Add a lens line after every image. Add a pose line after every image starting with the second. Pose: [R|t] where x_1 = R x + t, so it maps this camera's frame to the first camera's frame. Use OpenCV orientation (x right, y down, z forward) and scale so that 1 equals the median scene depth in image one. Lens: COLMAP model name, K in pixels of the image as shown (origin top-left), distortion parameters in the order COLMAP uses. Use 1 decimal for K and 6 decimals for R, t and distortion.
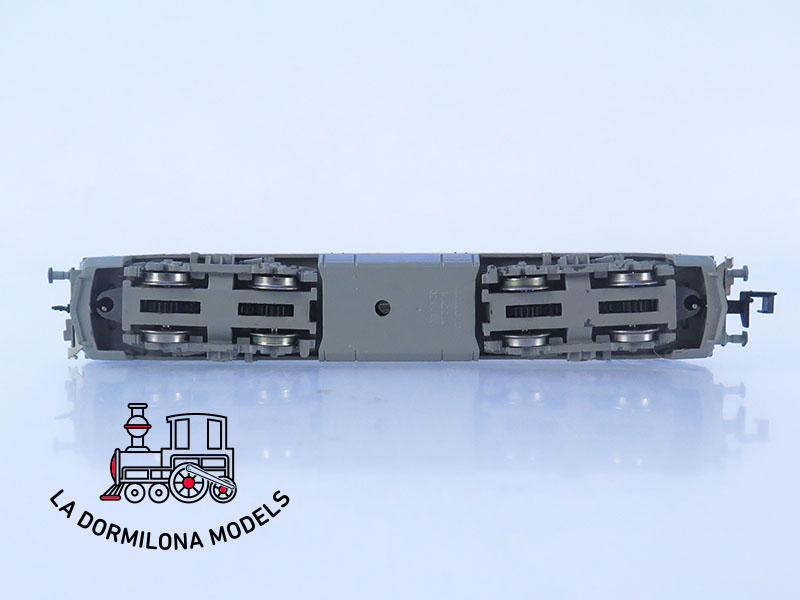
lens RADIAL K [[1047.9, 0, 402.8], [0, 1047.9, 298.0], [0, 0, 1]] dist [-0.031717, -0.004846]
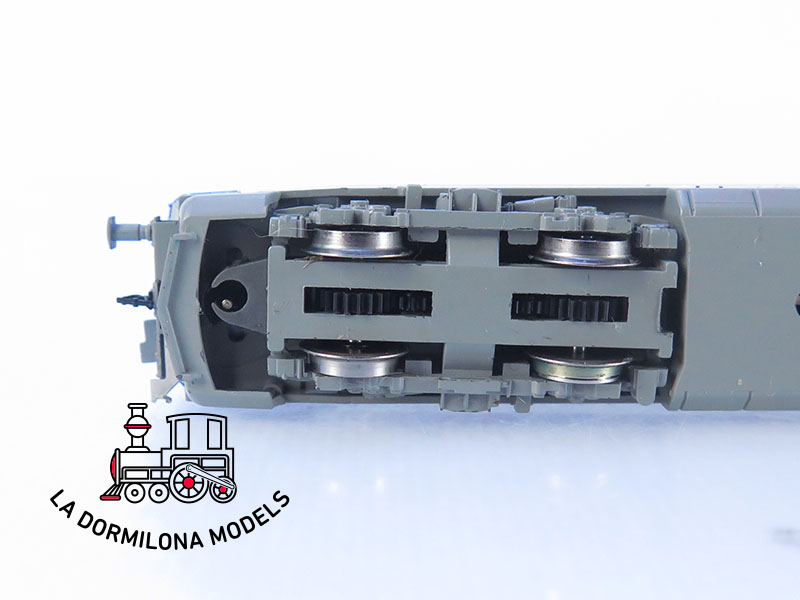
lens RADIAL K [[1047.9, 0, 402.8], [0, 1047.9, 298.0], [0, 0, 1]] dist [-0.031717, -0.004846]
pose [[0.999629, 0.002223, -0.027164, -0.192326], [0.000174, 0.996126, 0.087935, -0.034700], [0.027254, -0.087907, 0.995756, 0.525360]]
